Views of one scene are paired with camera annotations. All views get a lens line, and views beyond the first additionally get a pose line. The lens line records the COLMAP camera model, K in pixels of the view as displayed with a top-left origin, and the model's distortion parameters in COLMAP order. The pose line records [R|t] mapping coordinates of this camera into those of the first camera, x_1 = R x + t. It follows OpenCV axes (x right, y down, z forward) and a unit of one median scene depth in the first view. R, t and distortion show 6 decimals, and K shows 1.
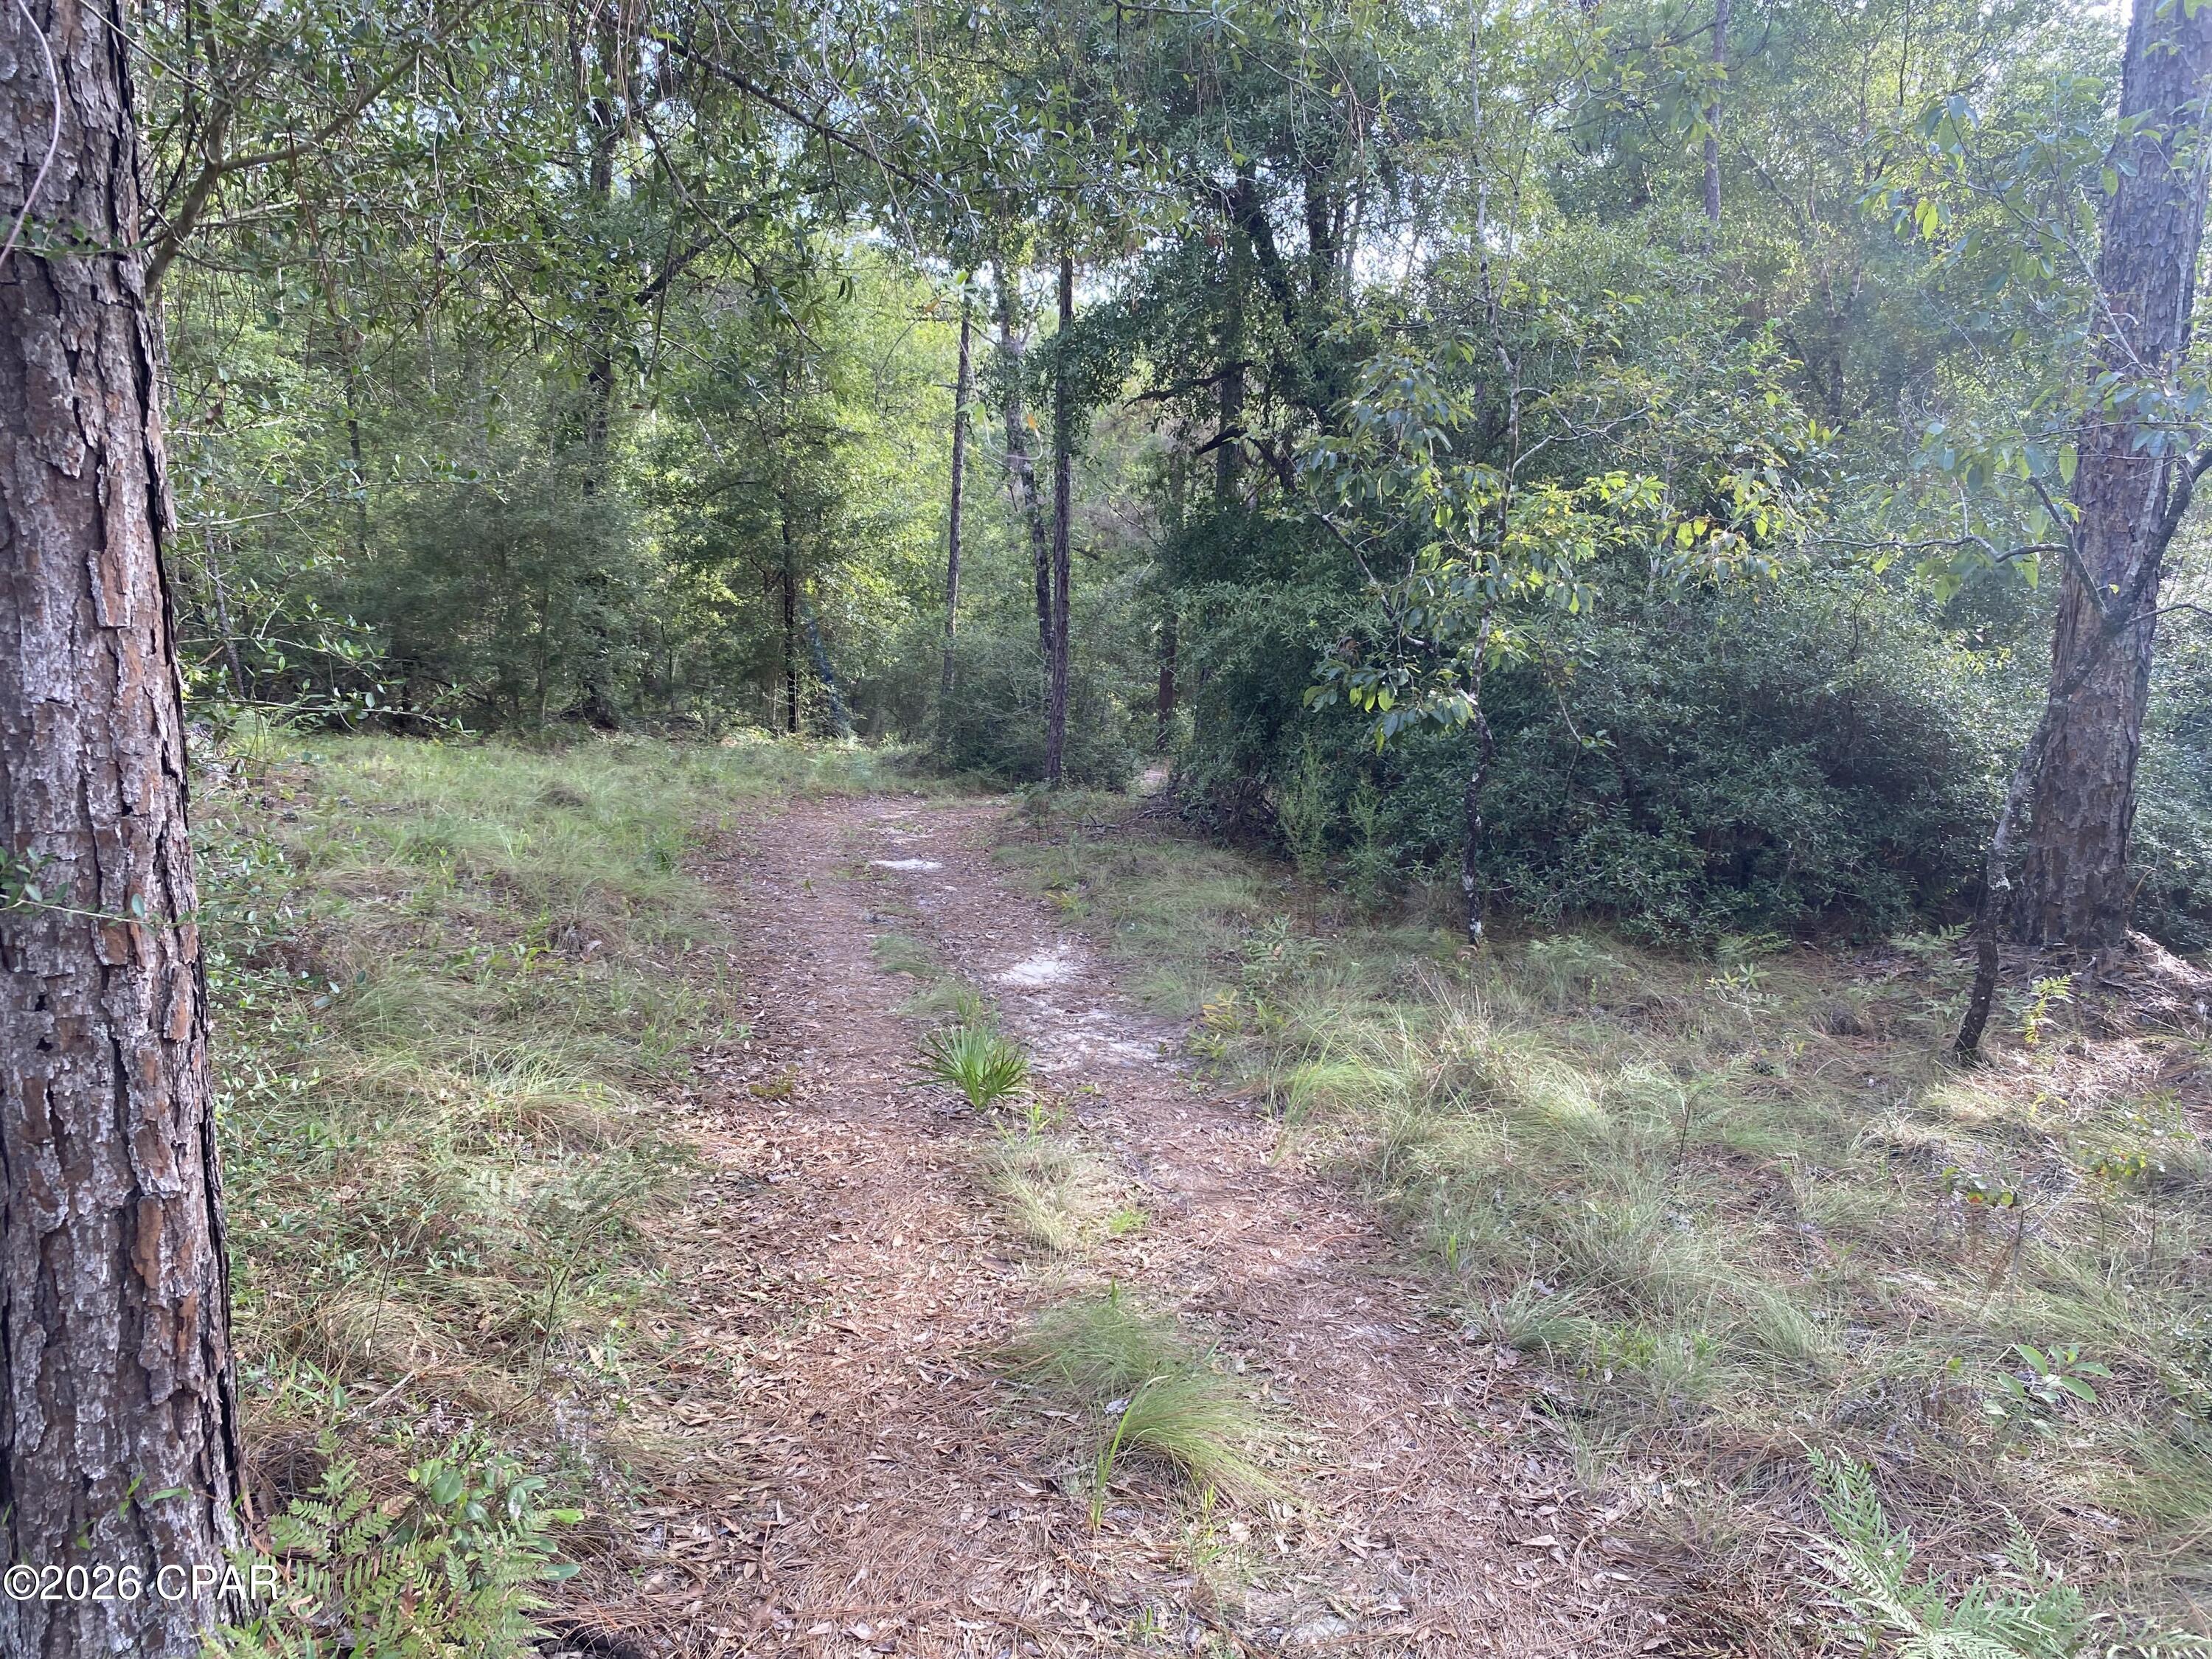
lens RADIAL K [[1674.0, 0, 1106.0], [0, 1674.0, 829.5], [0, 0, 1]] dist [0.057752, -0.165437]
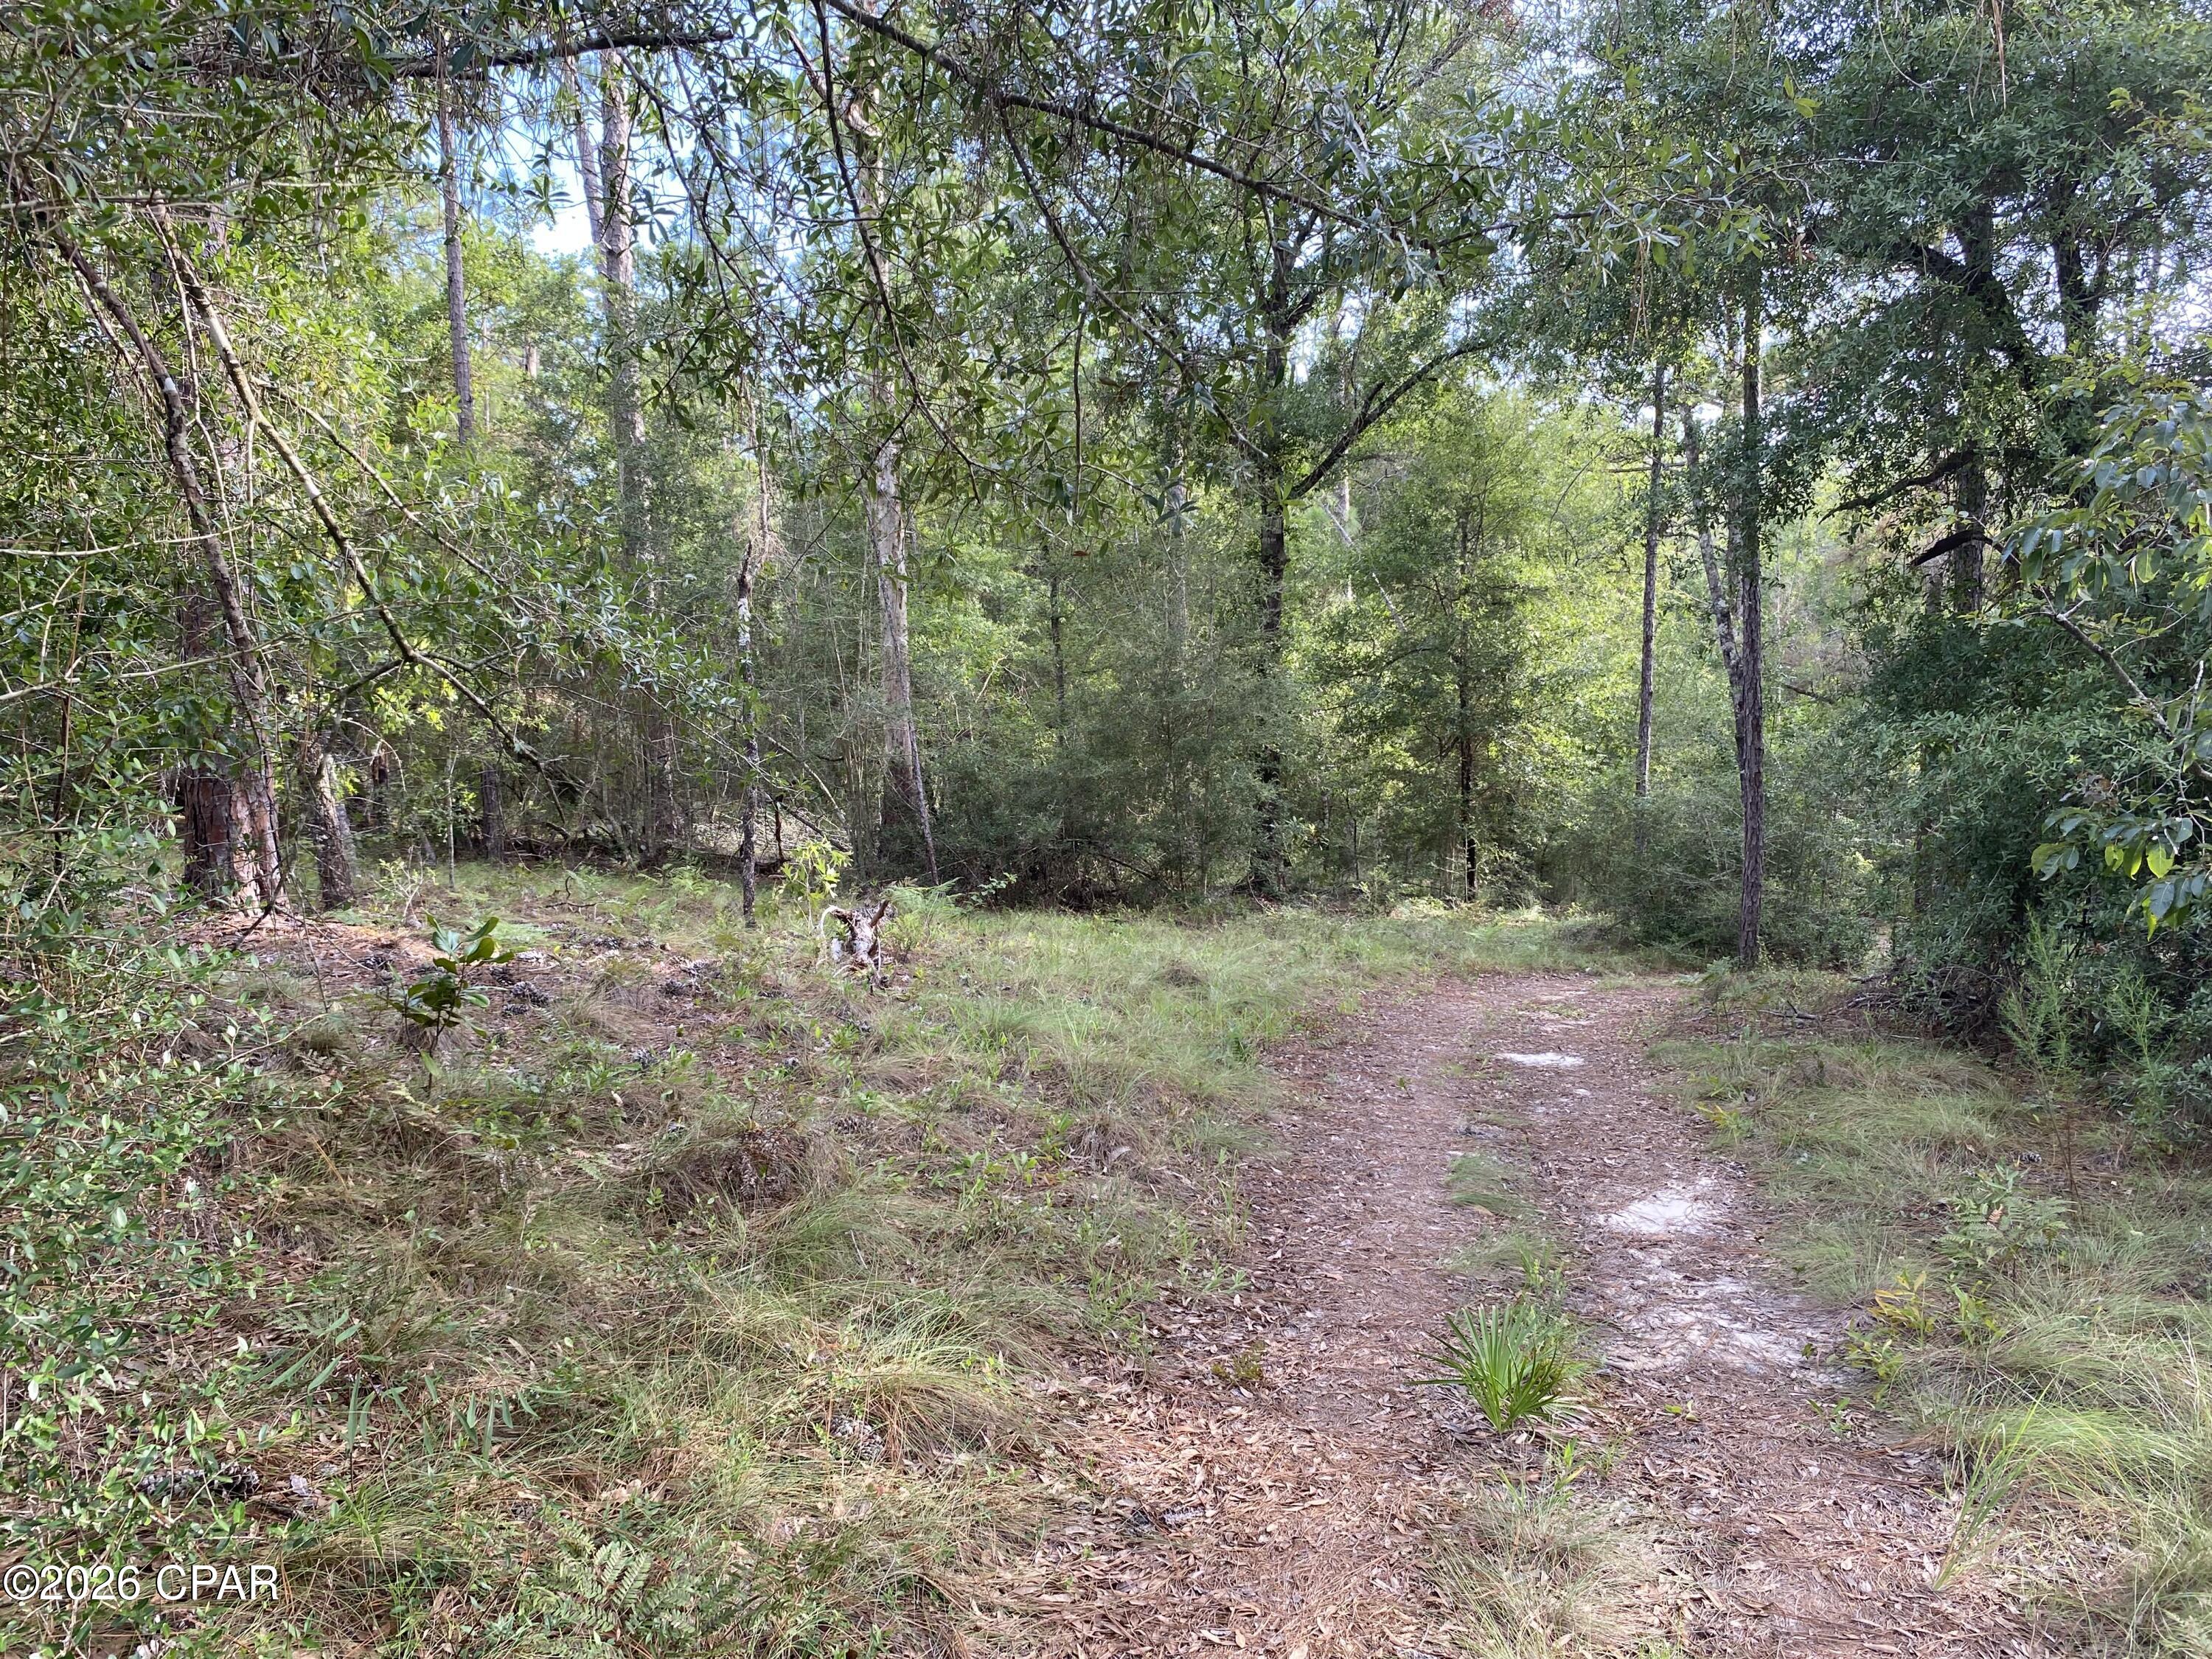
lens RADIAL K [[1603.1, 0, 1106.0], [0, 1603.1, 829.5], [0, 0, 1]] dist [0.047132, -0.083954]
pose [[0.897061, -0.032030, -0.440744, 0.044238], [-0.011635, 0.995312, -0.096012, -0.013178], [0.441753, 0.091257, 0.892483, 0.130111]]
